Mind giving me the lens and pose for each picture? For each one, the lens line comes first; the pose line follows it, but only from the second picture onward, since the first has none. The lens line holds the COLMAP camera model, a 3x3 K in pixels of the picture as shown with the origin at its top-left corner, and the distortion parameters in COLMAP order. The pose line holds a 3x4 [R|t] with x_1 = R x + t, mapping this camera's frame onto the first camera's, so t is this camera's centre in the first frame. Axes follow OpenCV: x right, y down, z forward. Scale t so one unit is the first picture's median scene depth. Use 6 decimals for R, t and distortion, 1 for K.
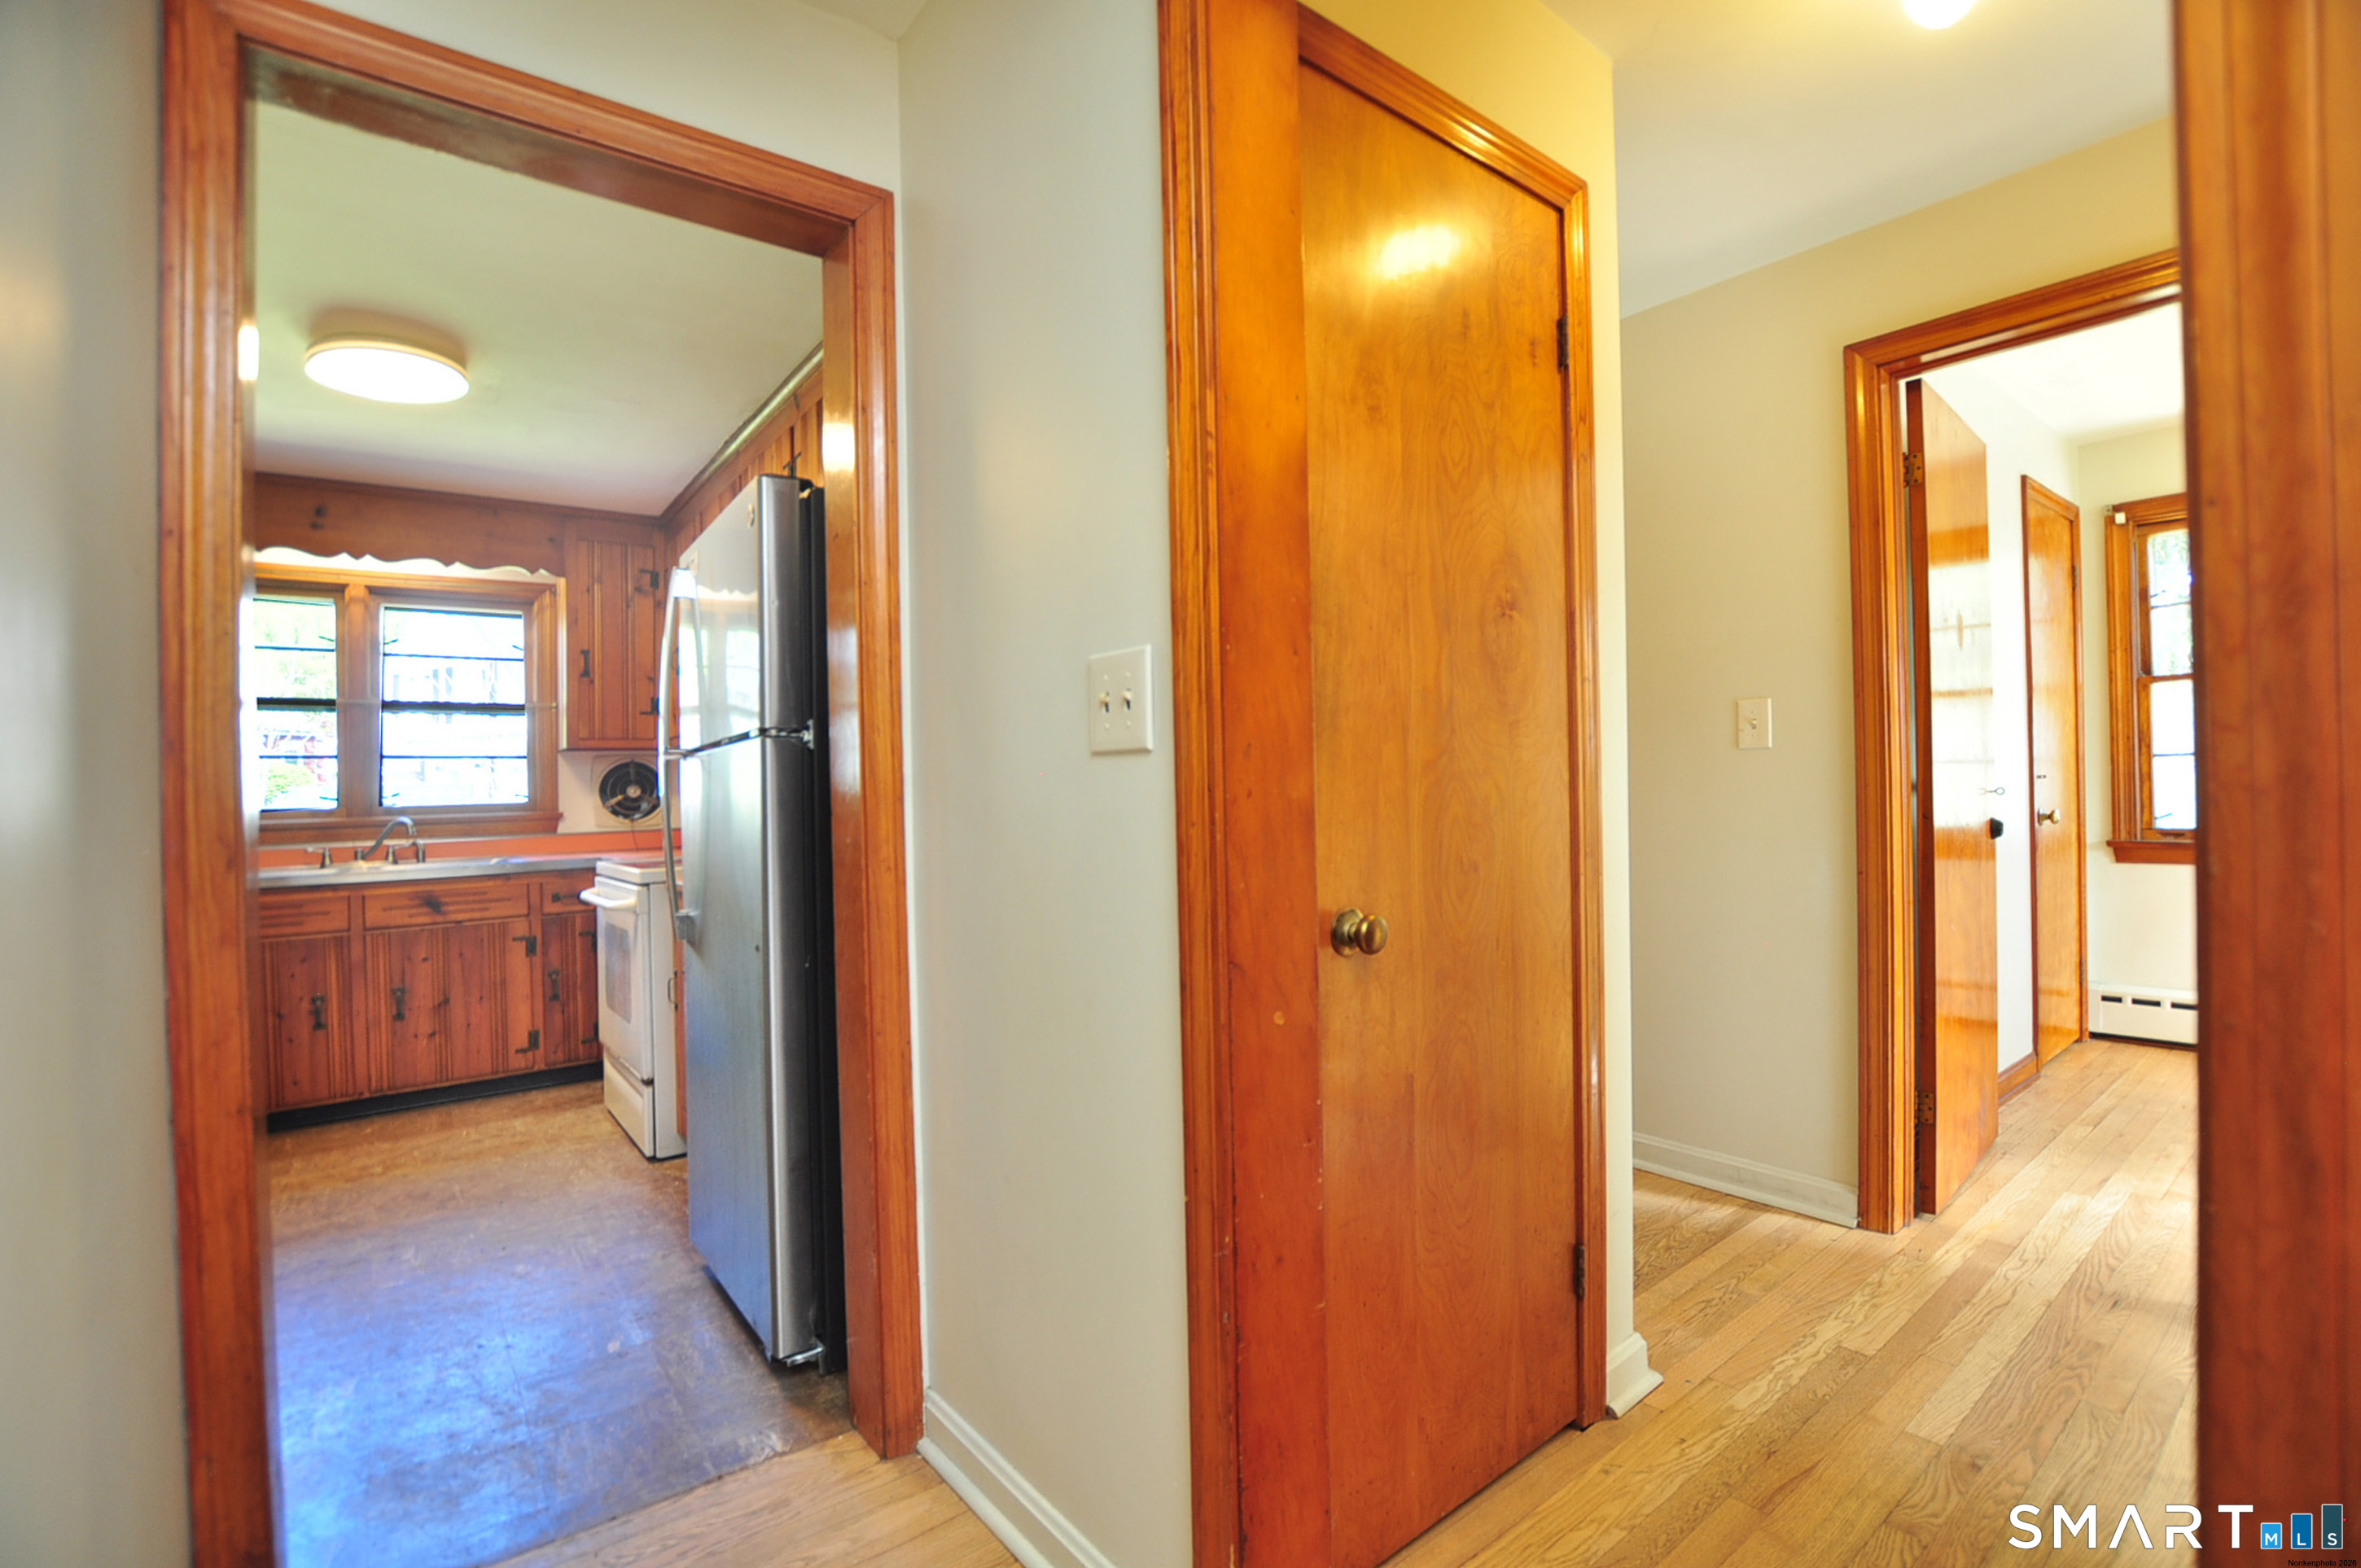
lens RADIAL K [[1033.5, 0, 1186.8], [0, 1033.5, 781.6], [0, 0, 1]] dist [-0.024210, 0.000453]
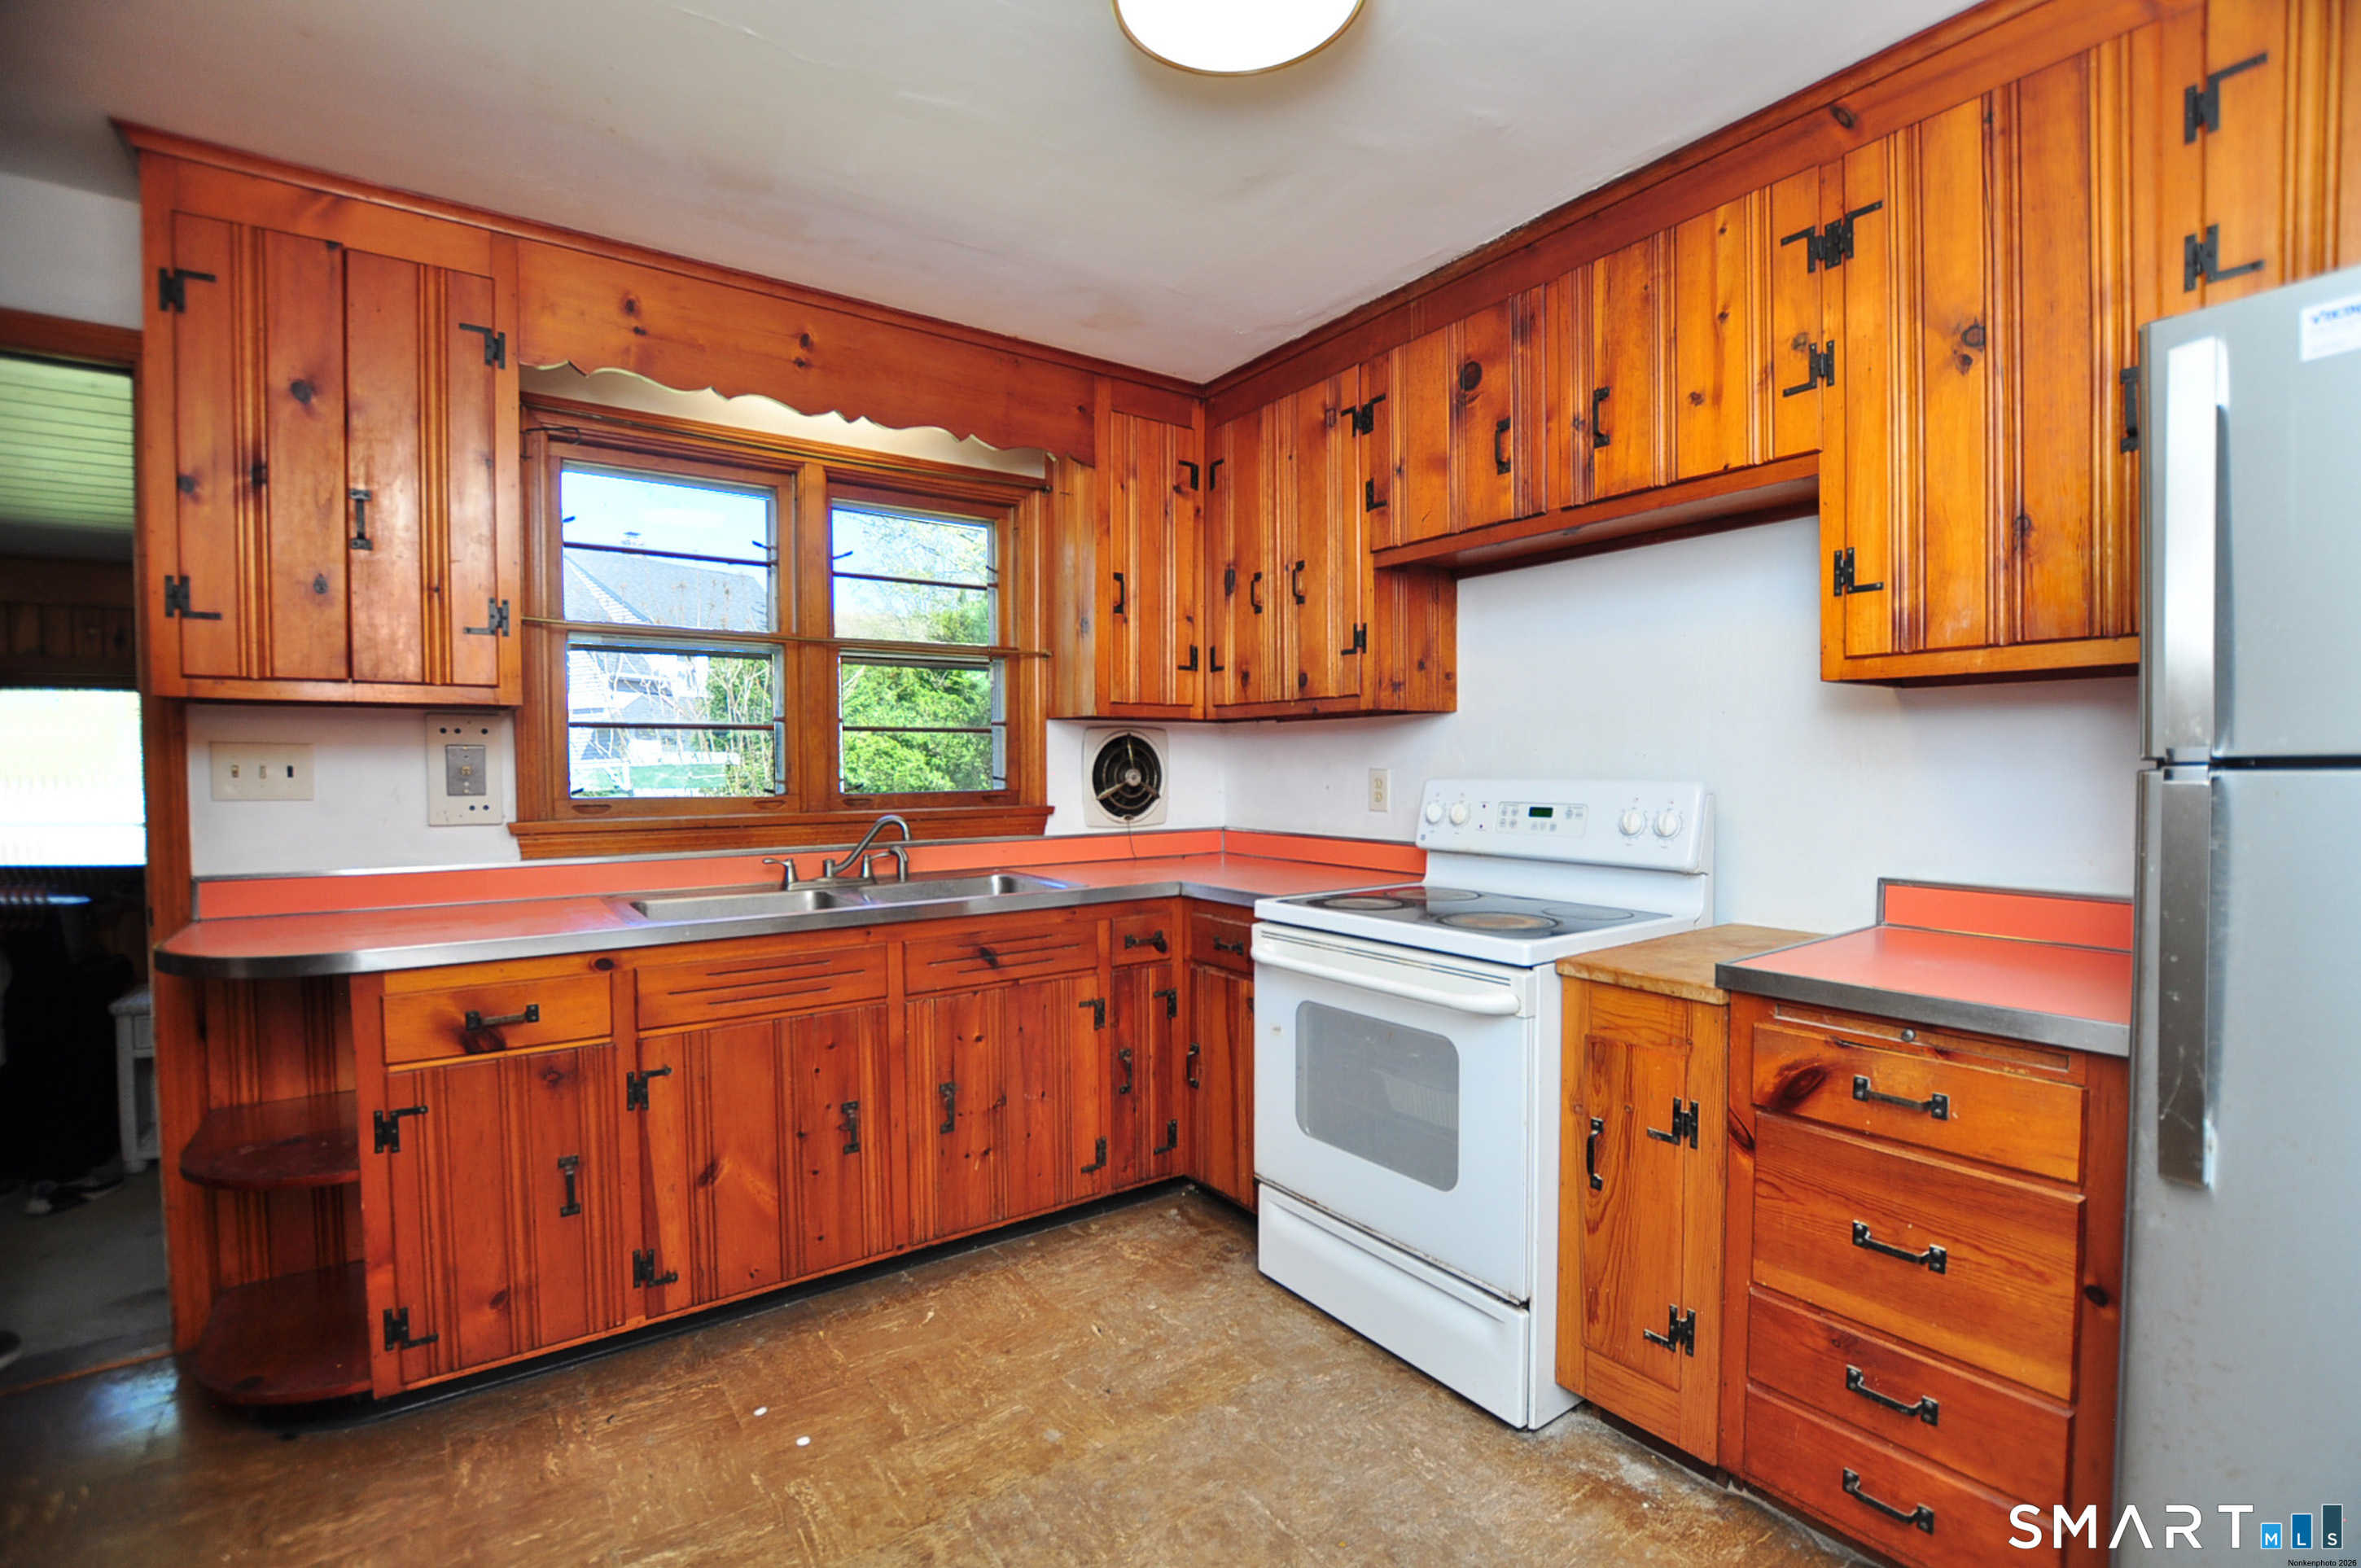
lens RADIAL K [[1033.5, 0, 1172.5], [0, 1033.5, 788.4], [0, 0, 1]] dist [-0.024210, 0.000453]
pose [[0.998375, 0.029880, -0.048517, -0.598276], [-0.028058, 0.998891, 0.037803, -0.013485], [0.049593, -0.036380, 0.998107, 0.356019]]
